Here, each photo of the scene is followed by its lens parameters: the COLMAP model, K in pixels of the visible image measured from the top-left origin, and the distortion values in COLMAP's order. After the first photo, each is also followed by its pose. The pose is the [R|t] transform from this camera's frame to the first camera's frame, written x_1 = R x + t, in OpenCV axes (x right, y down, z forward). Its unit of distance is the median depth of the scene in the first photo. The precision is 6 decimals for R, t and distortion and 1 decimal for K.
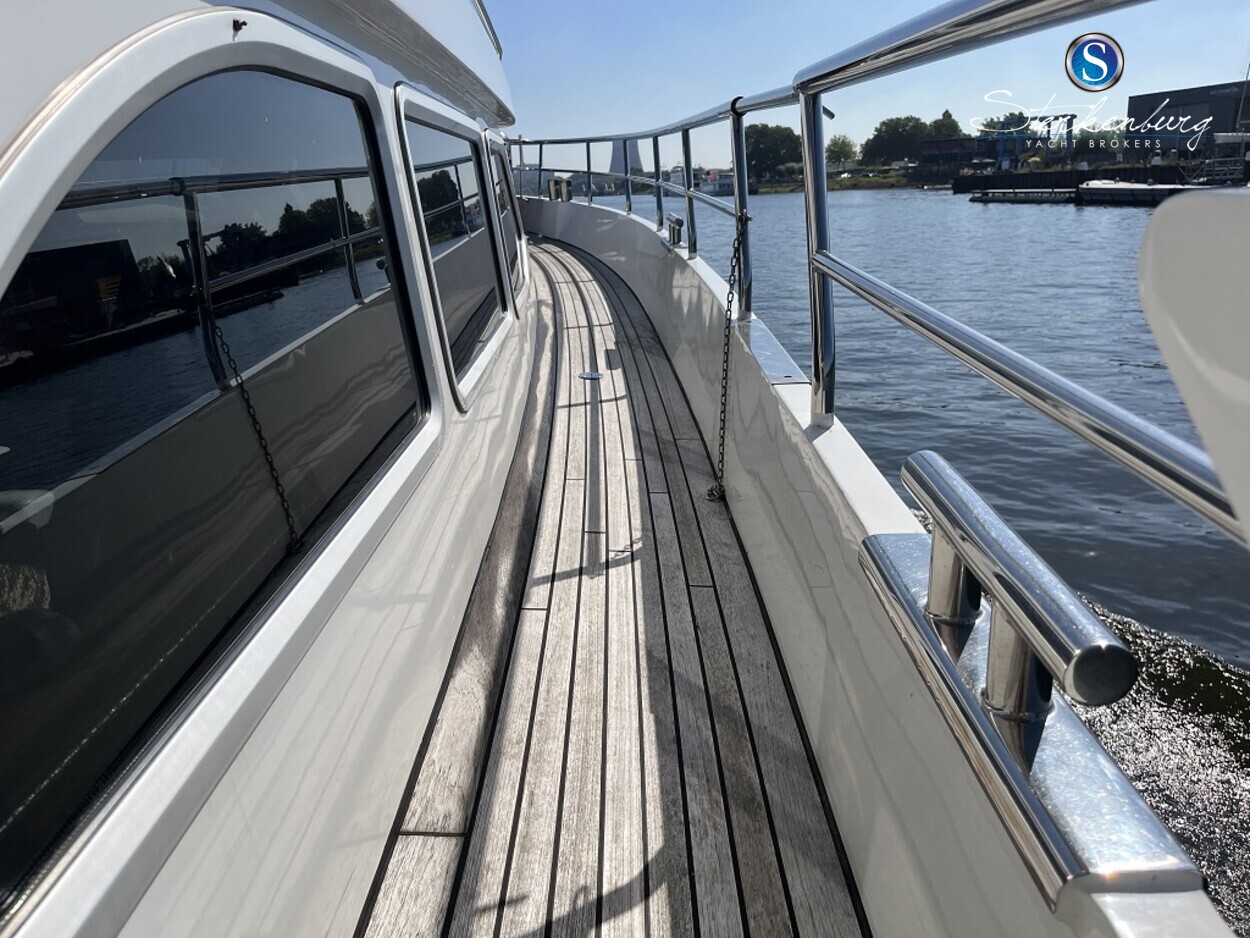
lens RADIAL K [[945.1, 0, 625.9], [0, 945.1, 470.2], [0, 0, 1]] dist [-0.006835, -0.008161]
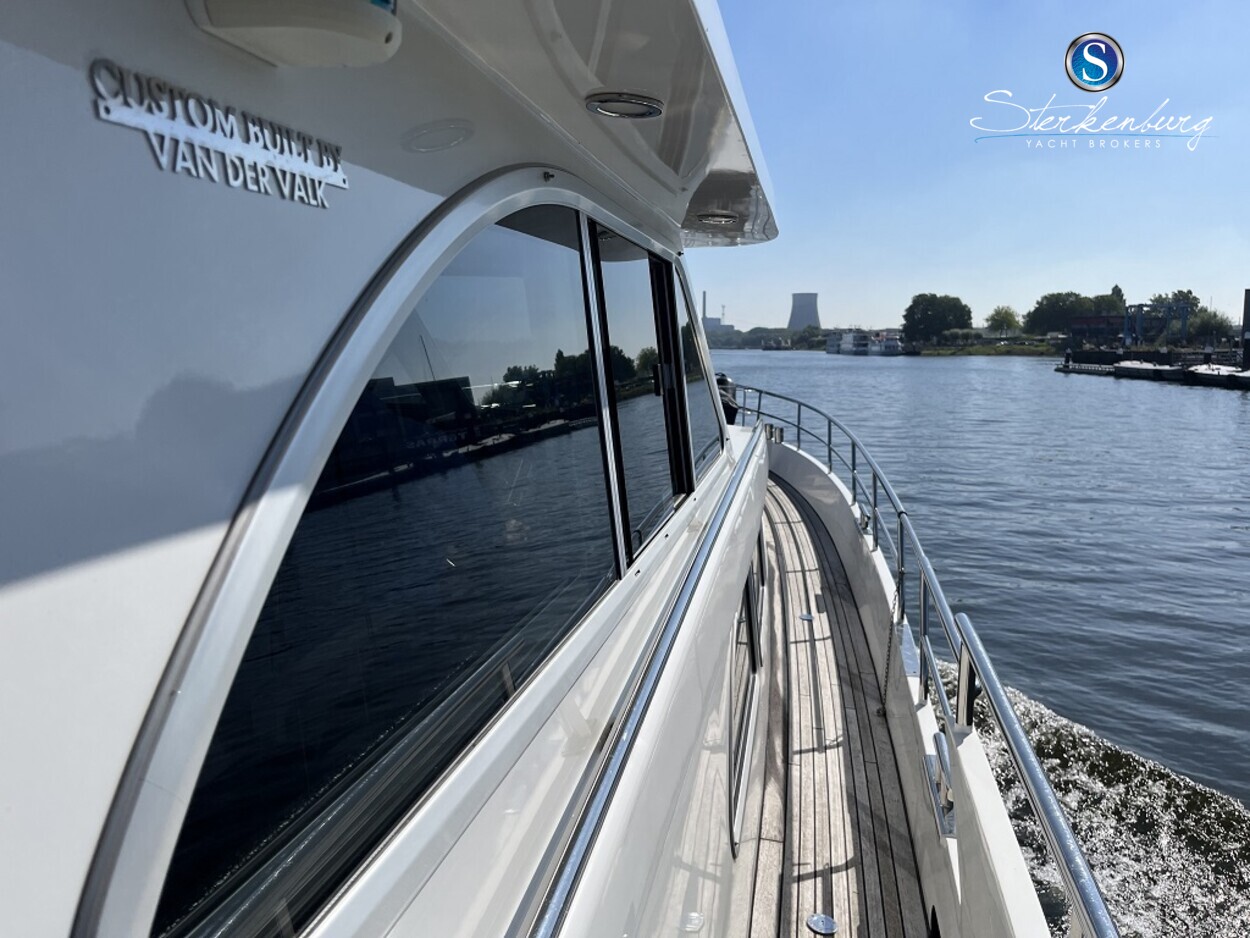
lens RADIAL K [[945.1, 0, 624.4], [0, 945.1, 467.2], [0, 0, 1]] dist [-0.006835, -0.008161]
pose [[0.980334, 0.057722, -0.188715, -0.079380], [-0.085948, 0.985692, -0.144994, -0.138330], [0.177645, 0.158362, 0.971269, -0.991759]]
